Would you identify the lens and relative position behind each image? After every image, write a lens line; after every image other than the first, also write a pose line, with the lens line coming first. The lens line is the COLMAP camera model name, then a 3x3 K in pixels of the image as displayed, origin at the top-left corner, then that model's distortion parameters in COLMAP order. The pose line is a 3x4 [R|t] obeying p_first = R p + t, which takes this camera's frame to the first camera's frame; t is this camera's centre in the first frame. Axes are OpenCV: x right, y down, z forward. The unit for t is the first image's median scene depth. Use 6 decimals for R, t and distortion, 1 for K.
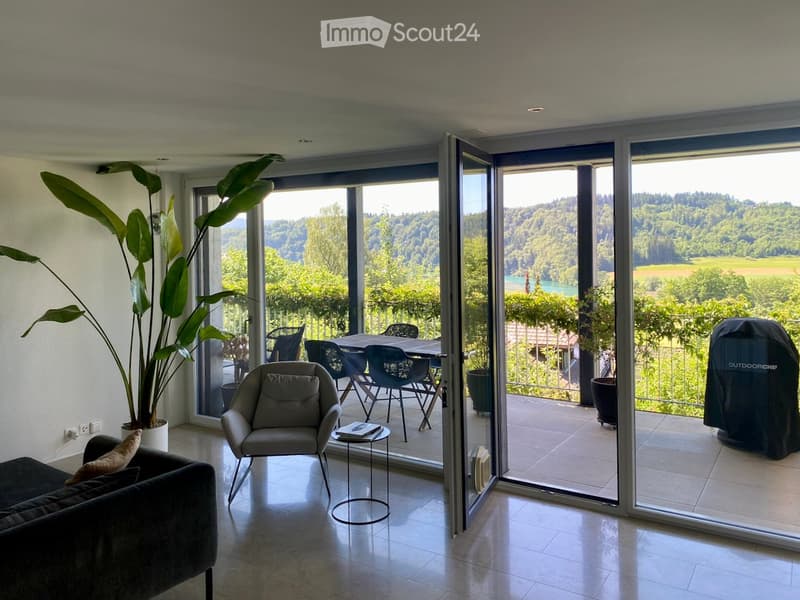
lens RADIAL K [[649.5, 0, 396.5], [0, 649.5, 280.3], [0, 0, 1]] dist [-0.002503, -0.027651]
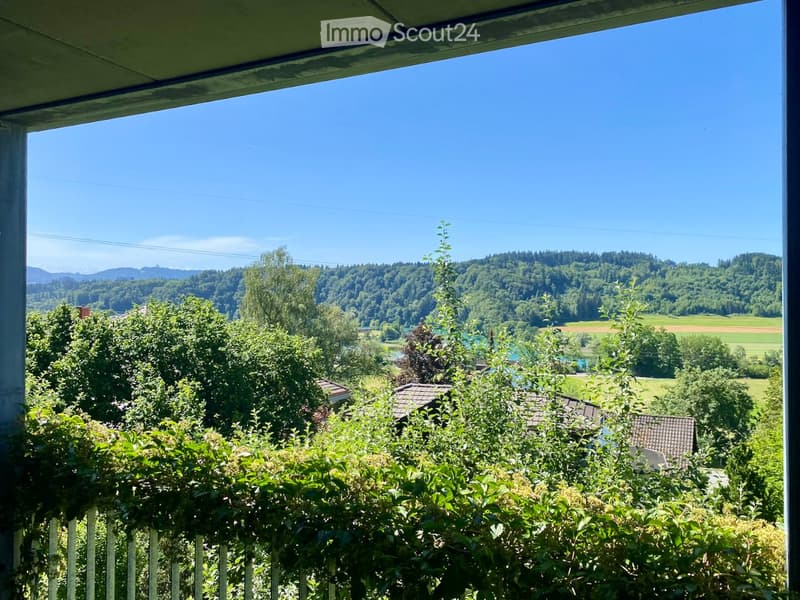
lens RADIAL K [[649.5, 0, 400.2], [0, 649.5, 301.0], [0, 0, 1]] dist [-0.002503, -0.027651]
pose [[0.993717, 0.015694, 0.110817, -0.295827], [-0.010086, 0.998648, -0.050990, -0.064204], [-0.111468, 0.049552, 0.992532, 1.278501]]
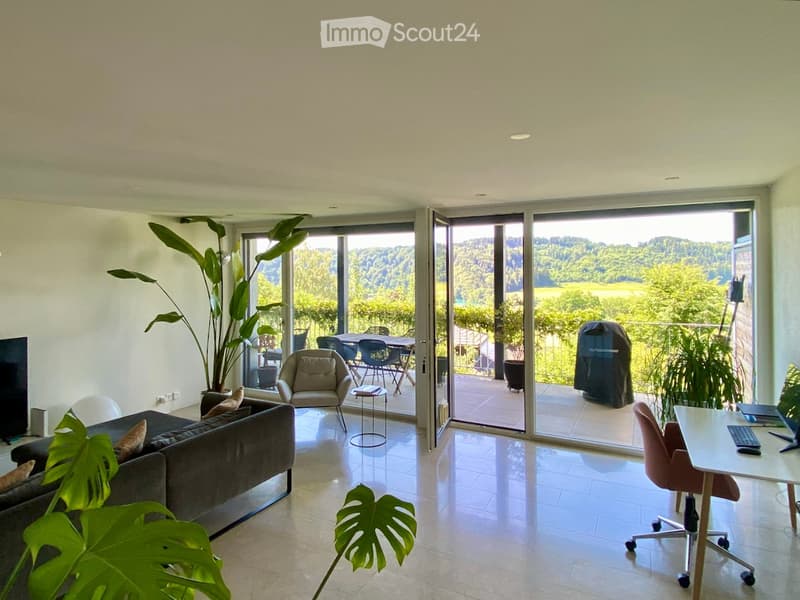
lens RADIAL K [[485.0, 0, 394.2], [0, 485.0, 297.6], [0, 0, 1]] dist [0.002701, -0.002327]
pose [[0.995503, 0.003916, 0.094648, -0.064960], [-0.003726, 0.999991, -0.002183, 0.004314], [-0.094656, 0.001821, 0.995508, -0.118910]]
